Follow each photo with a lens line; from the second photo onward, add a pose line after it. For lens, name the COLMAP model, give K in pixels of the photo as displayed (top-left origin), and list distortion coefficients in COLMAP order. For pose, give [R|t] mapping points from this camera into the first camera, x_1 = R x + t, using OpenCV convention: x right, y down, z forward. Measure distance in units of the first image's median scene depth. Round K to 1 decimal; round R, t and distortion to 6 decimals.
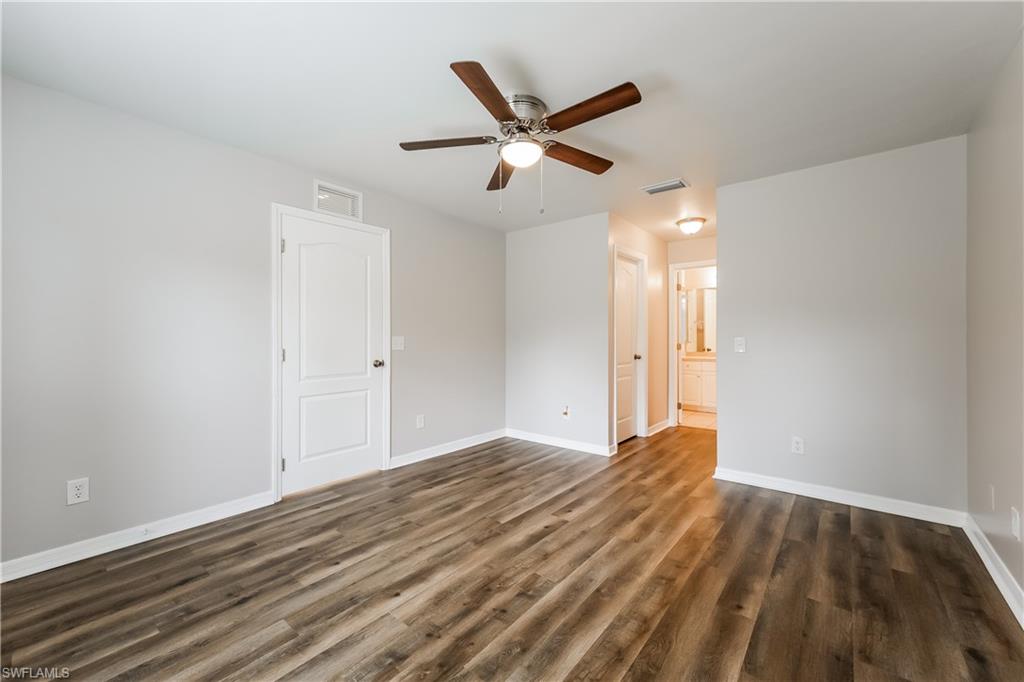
lens RADIAL K [[411.4, 0, 512.0], [0, 411.4, 341.0], [0, 0, 1]] dist [0.001475, 0.000409]
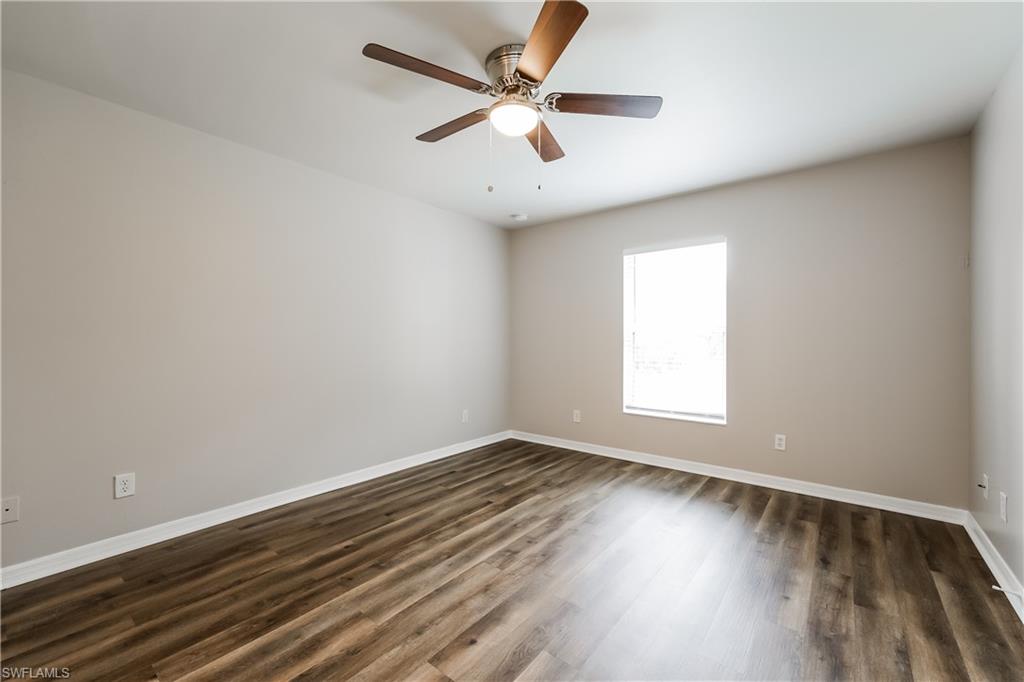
lens RADIAL K [[411.4, 0, 512.0], [0, 411.4, 341.0], [0, 0, 1]] dist [0.001475, 0.000409]
pose [[-0.999994, 0.002480, 0.002604, 0.025948], [0.002517, 0.999893, 0.014390, -0.014587], [-0.002568, 0.014396, -0.999893, 1.970604]]
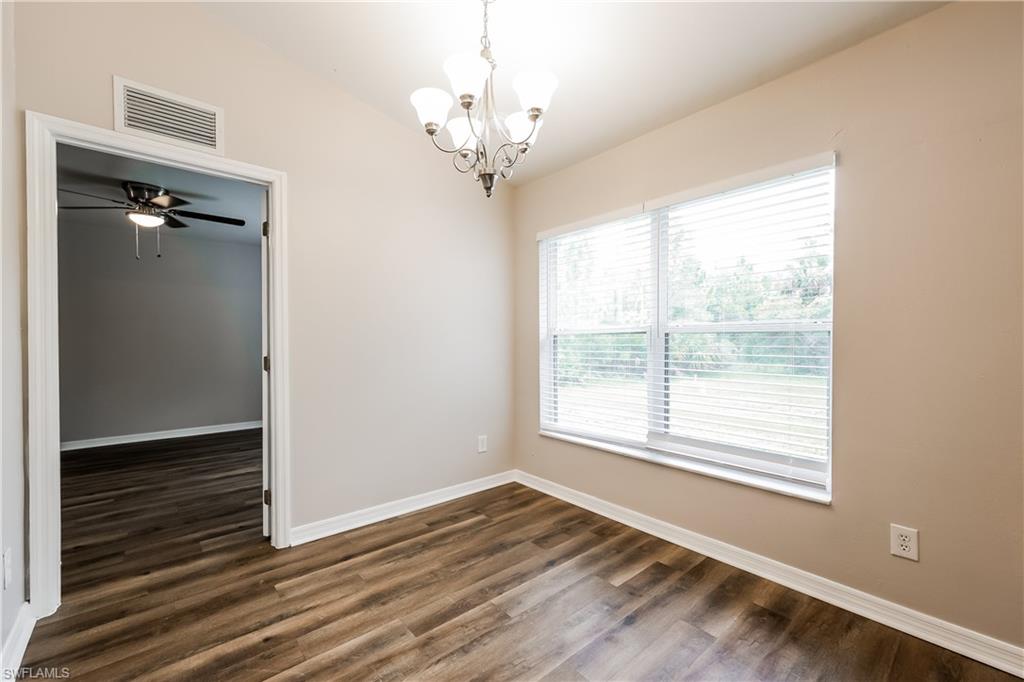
lens RADIAL K [[421.9, 0, 512.0], [0, 421.9, 341.0], [0, 0, 1]] dist [0.001146, 0.000181]
pose [[-0.983750, -0.000624, 0.179542, -1.642605], [0.001307, 0.999943, 0.010637, -0.010372], [-0.179538, 0.010699, -0.983693, 2.423692]]
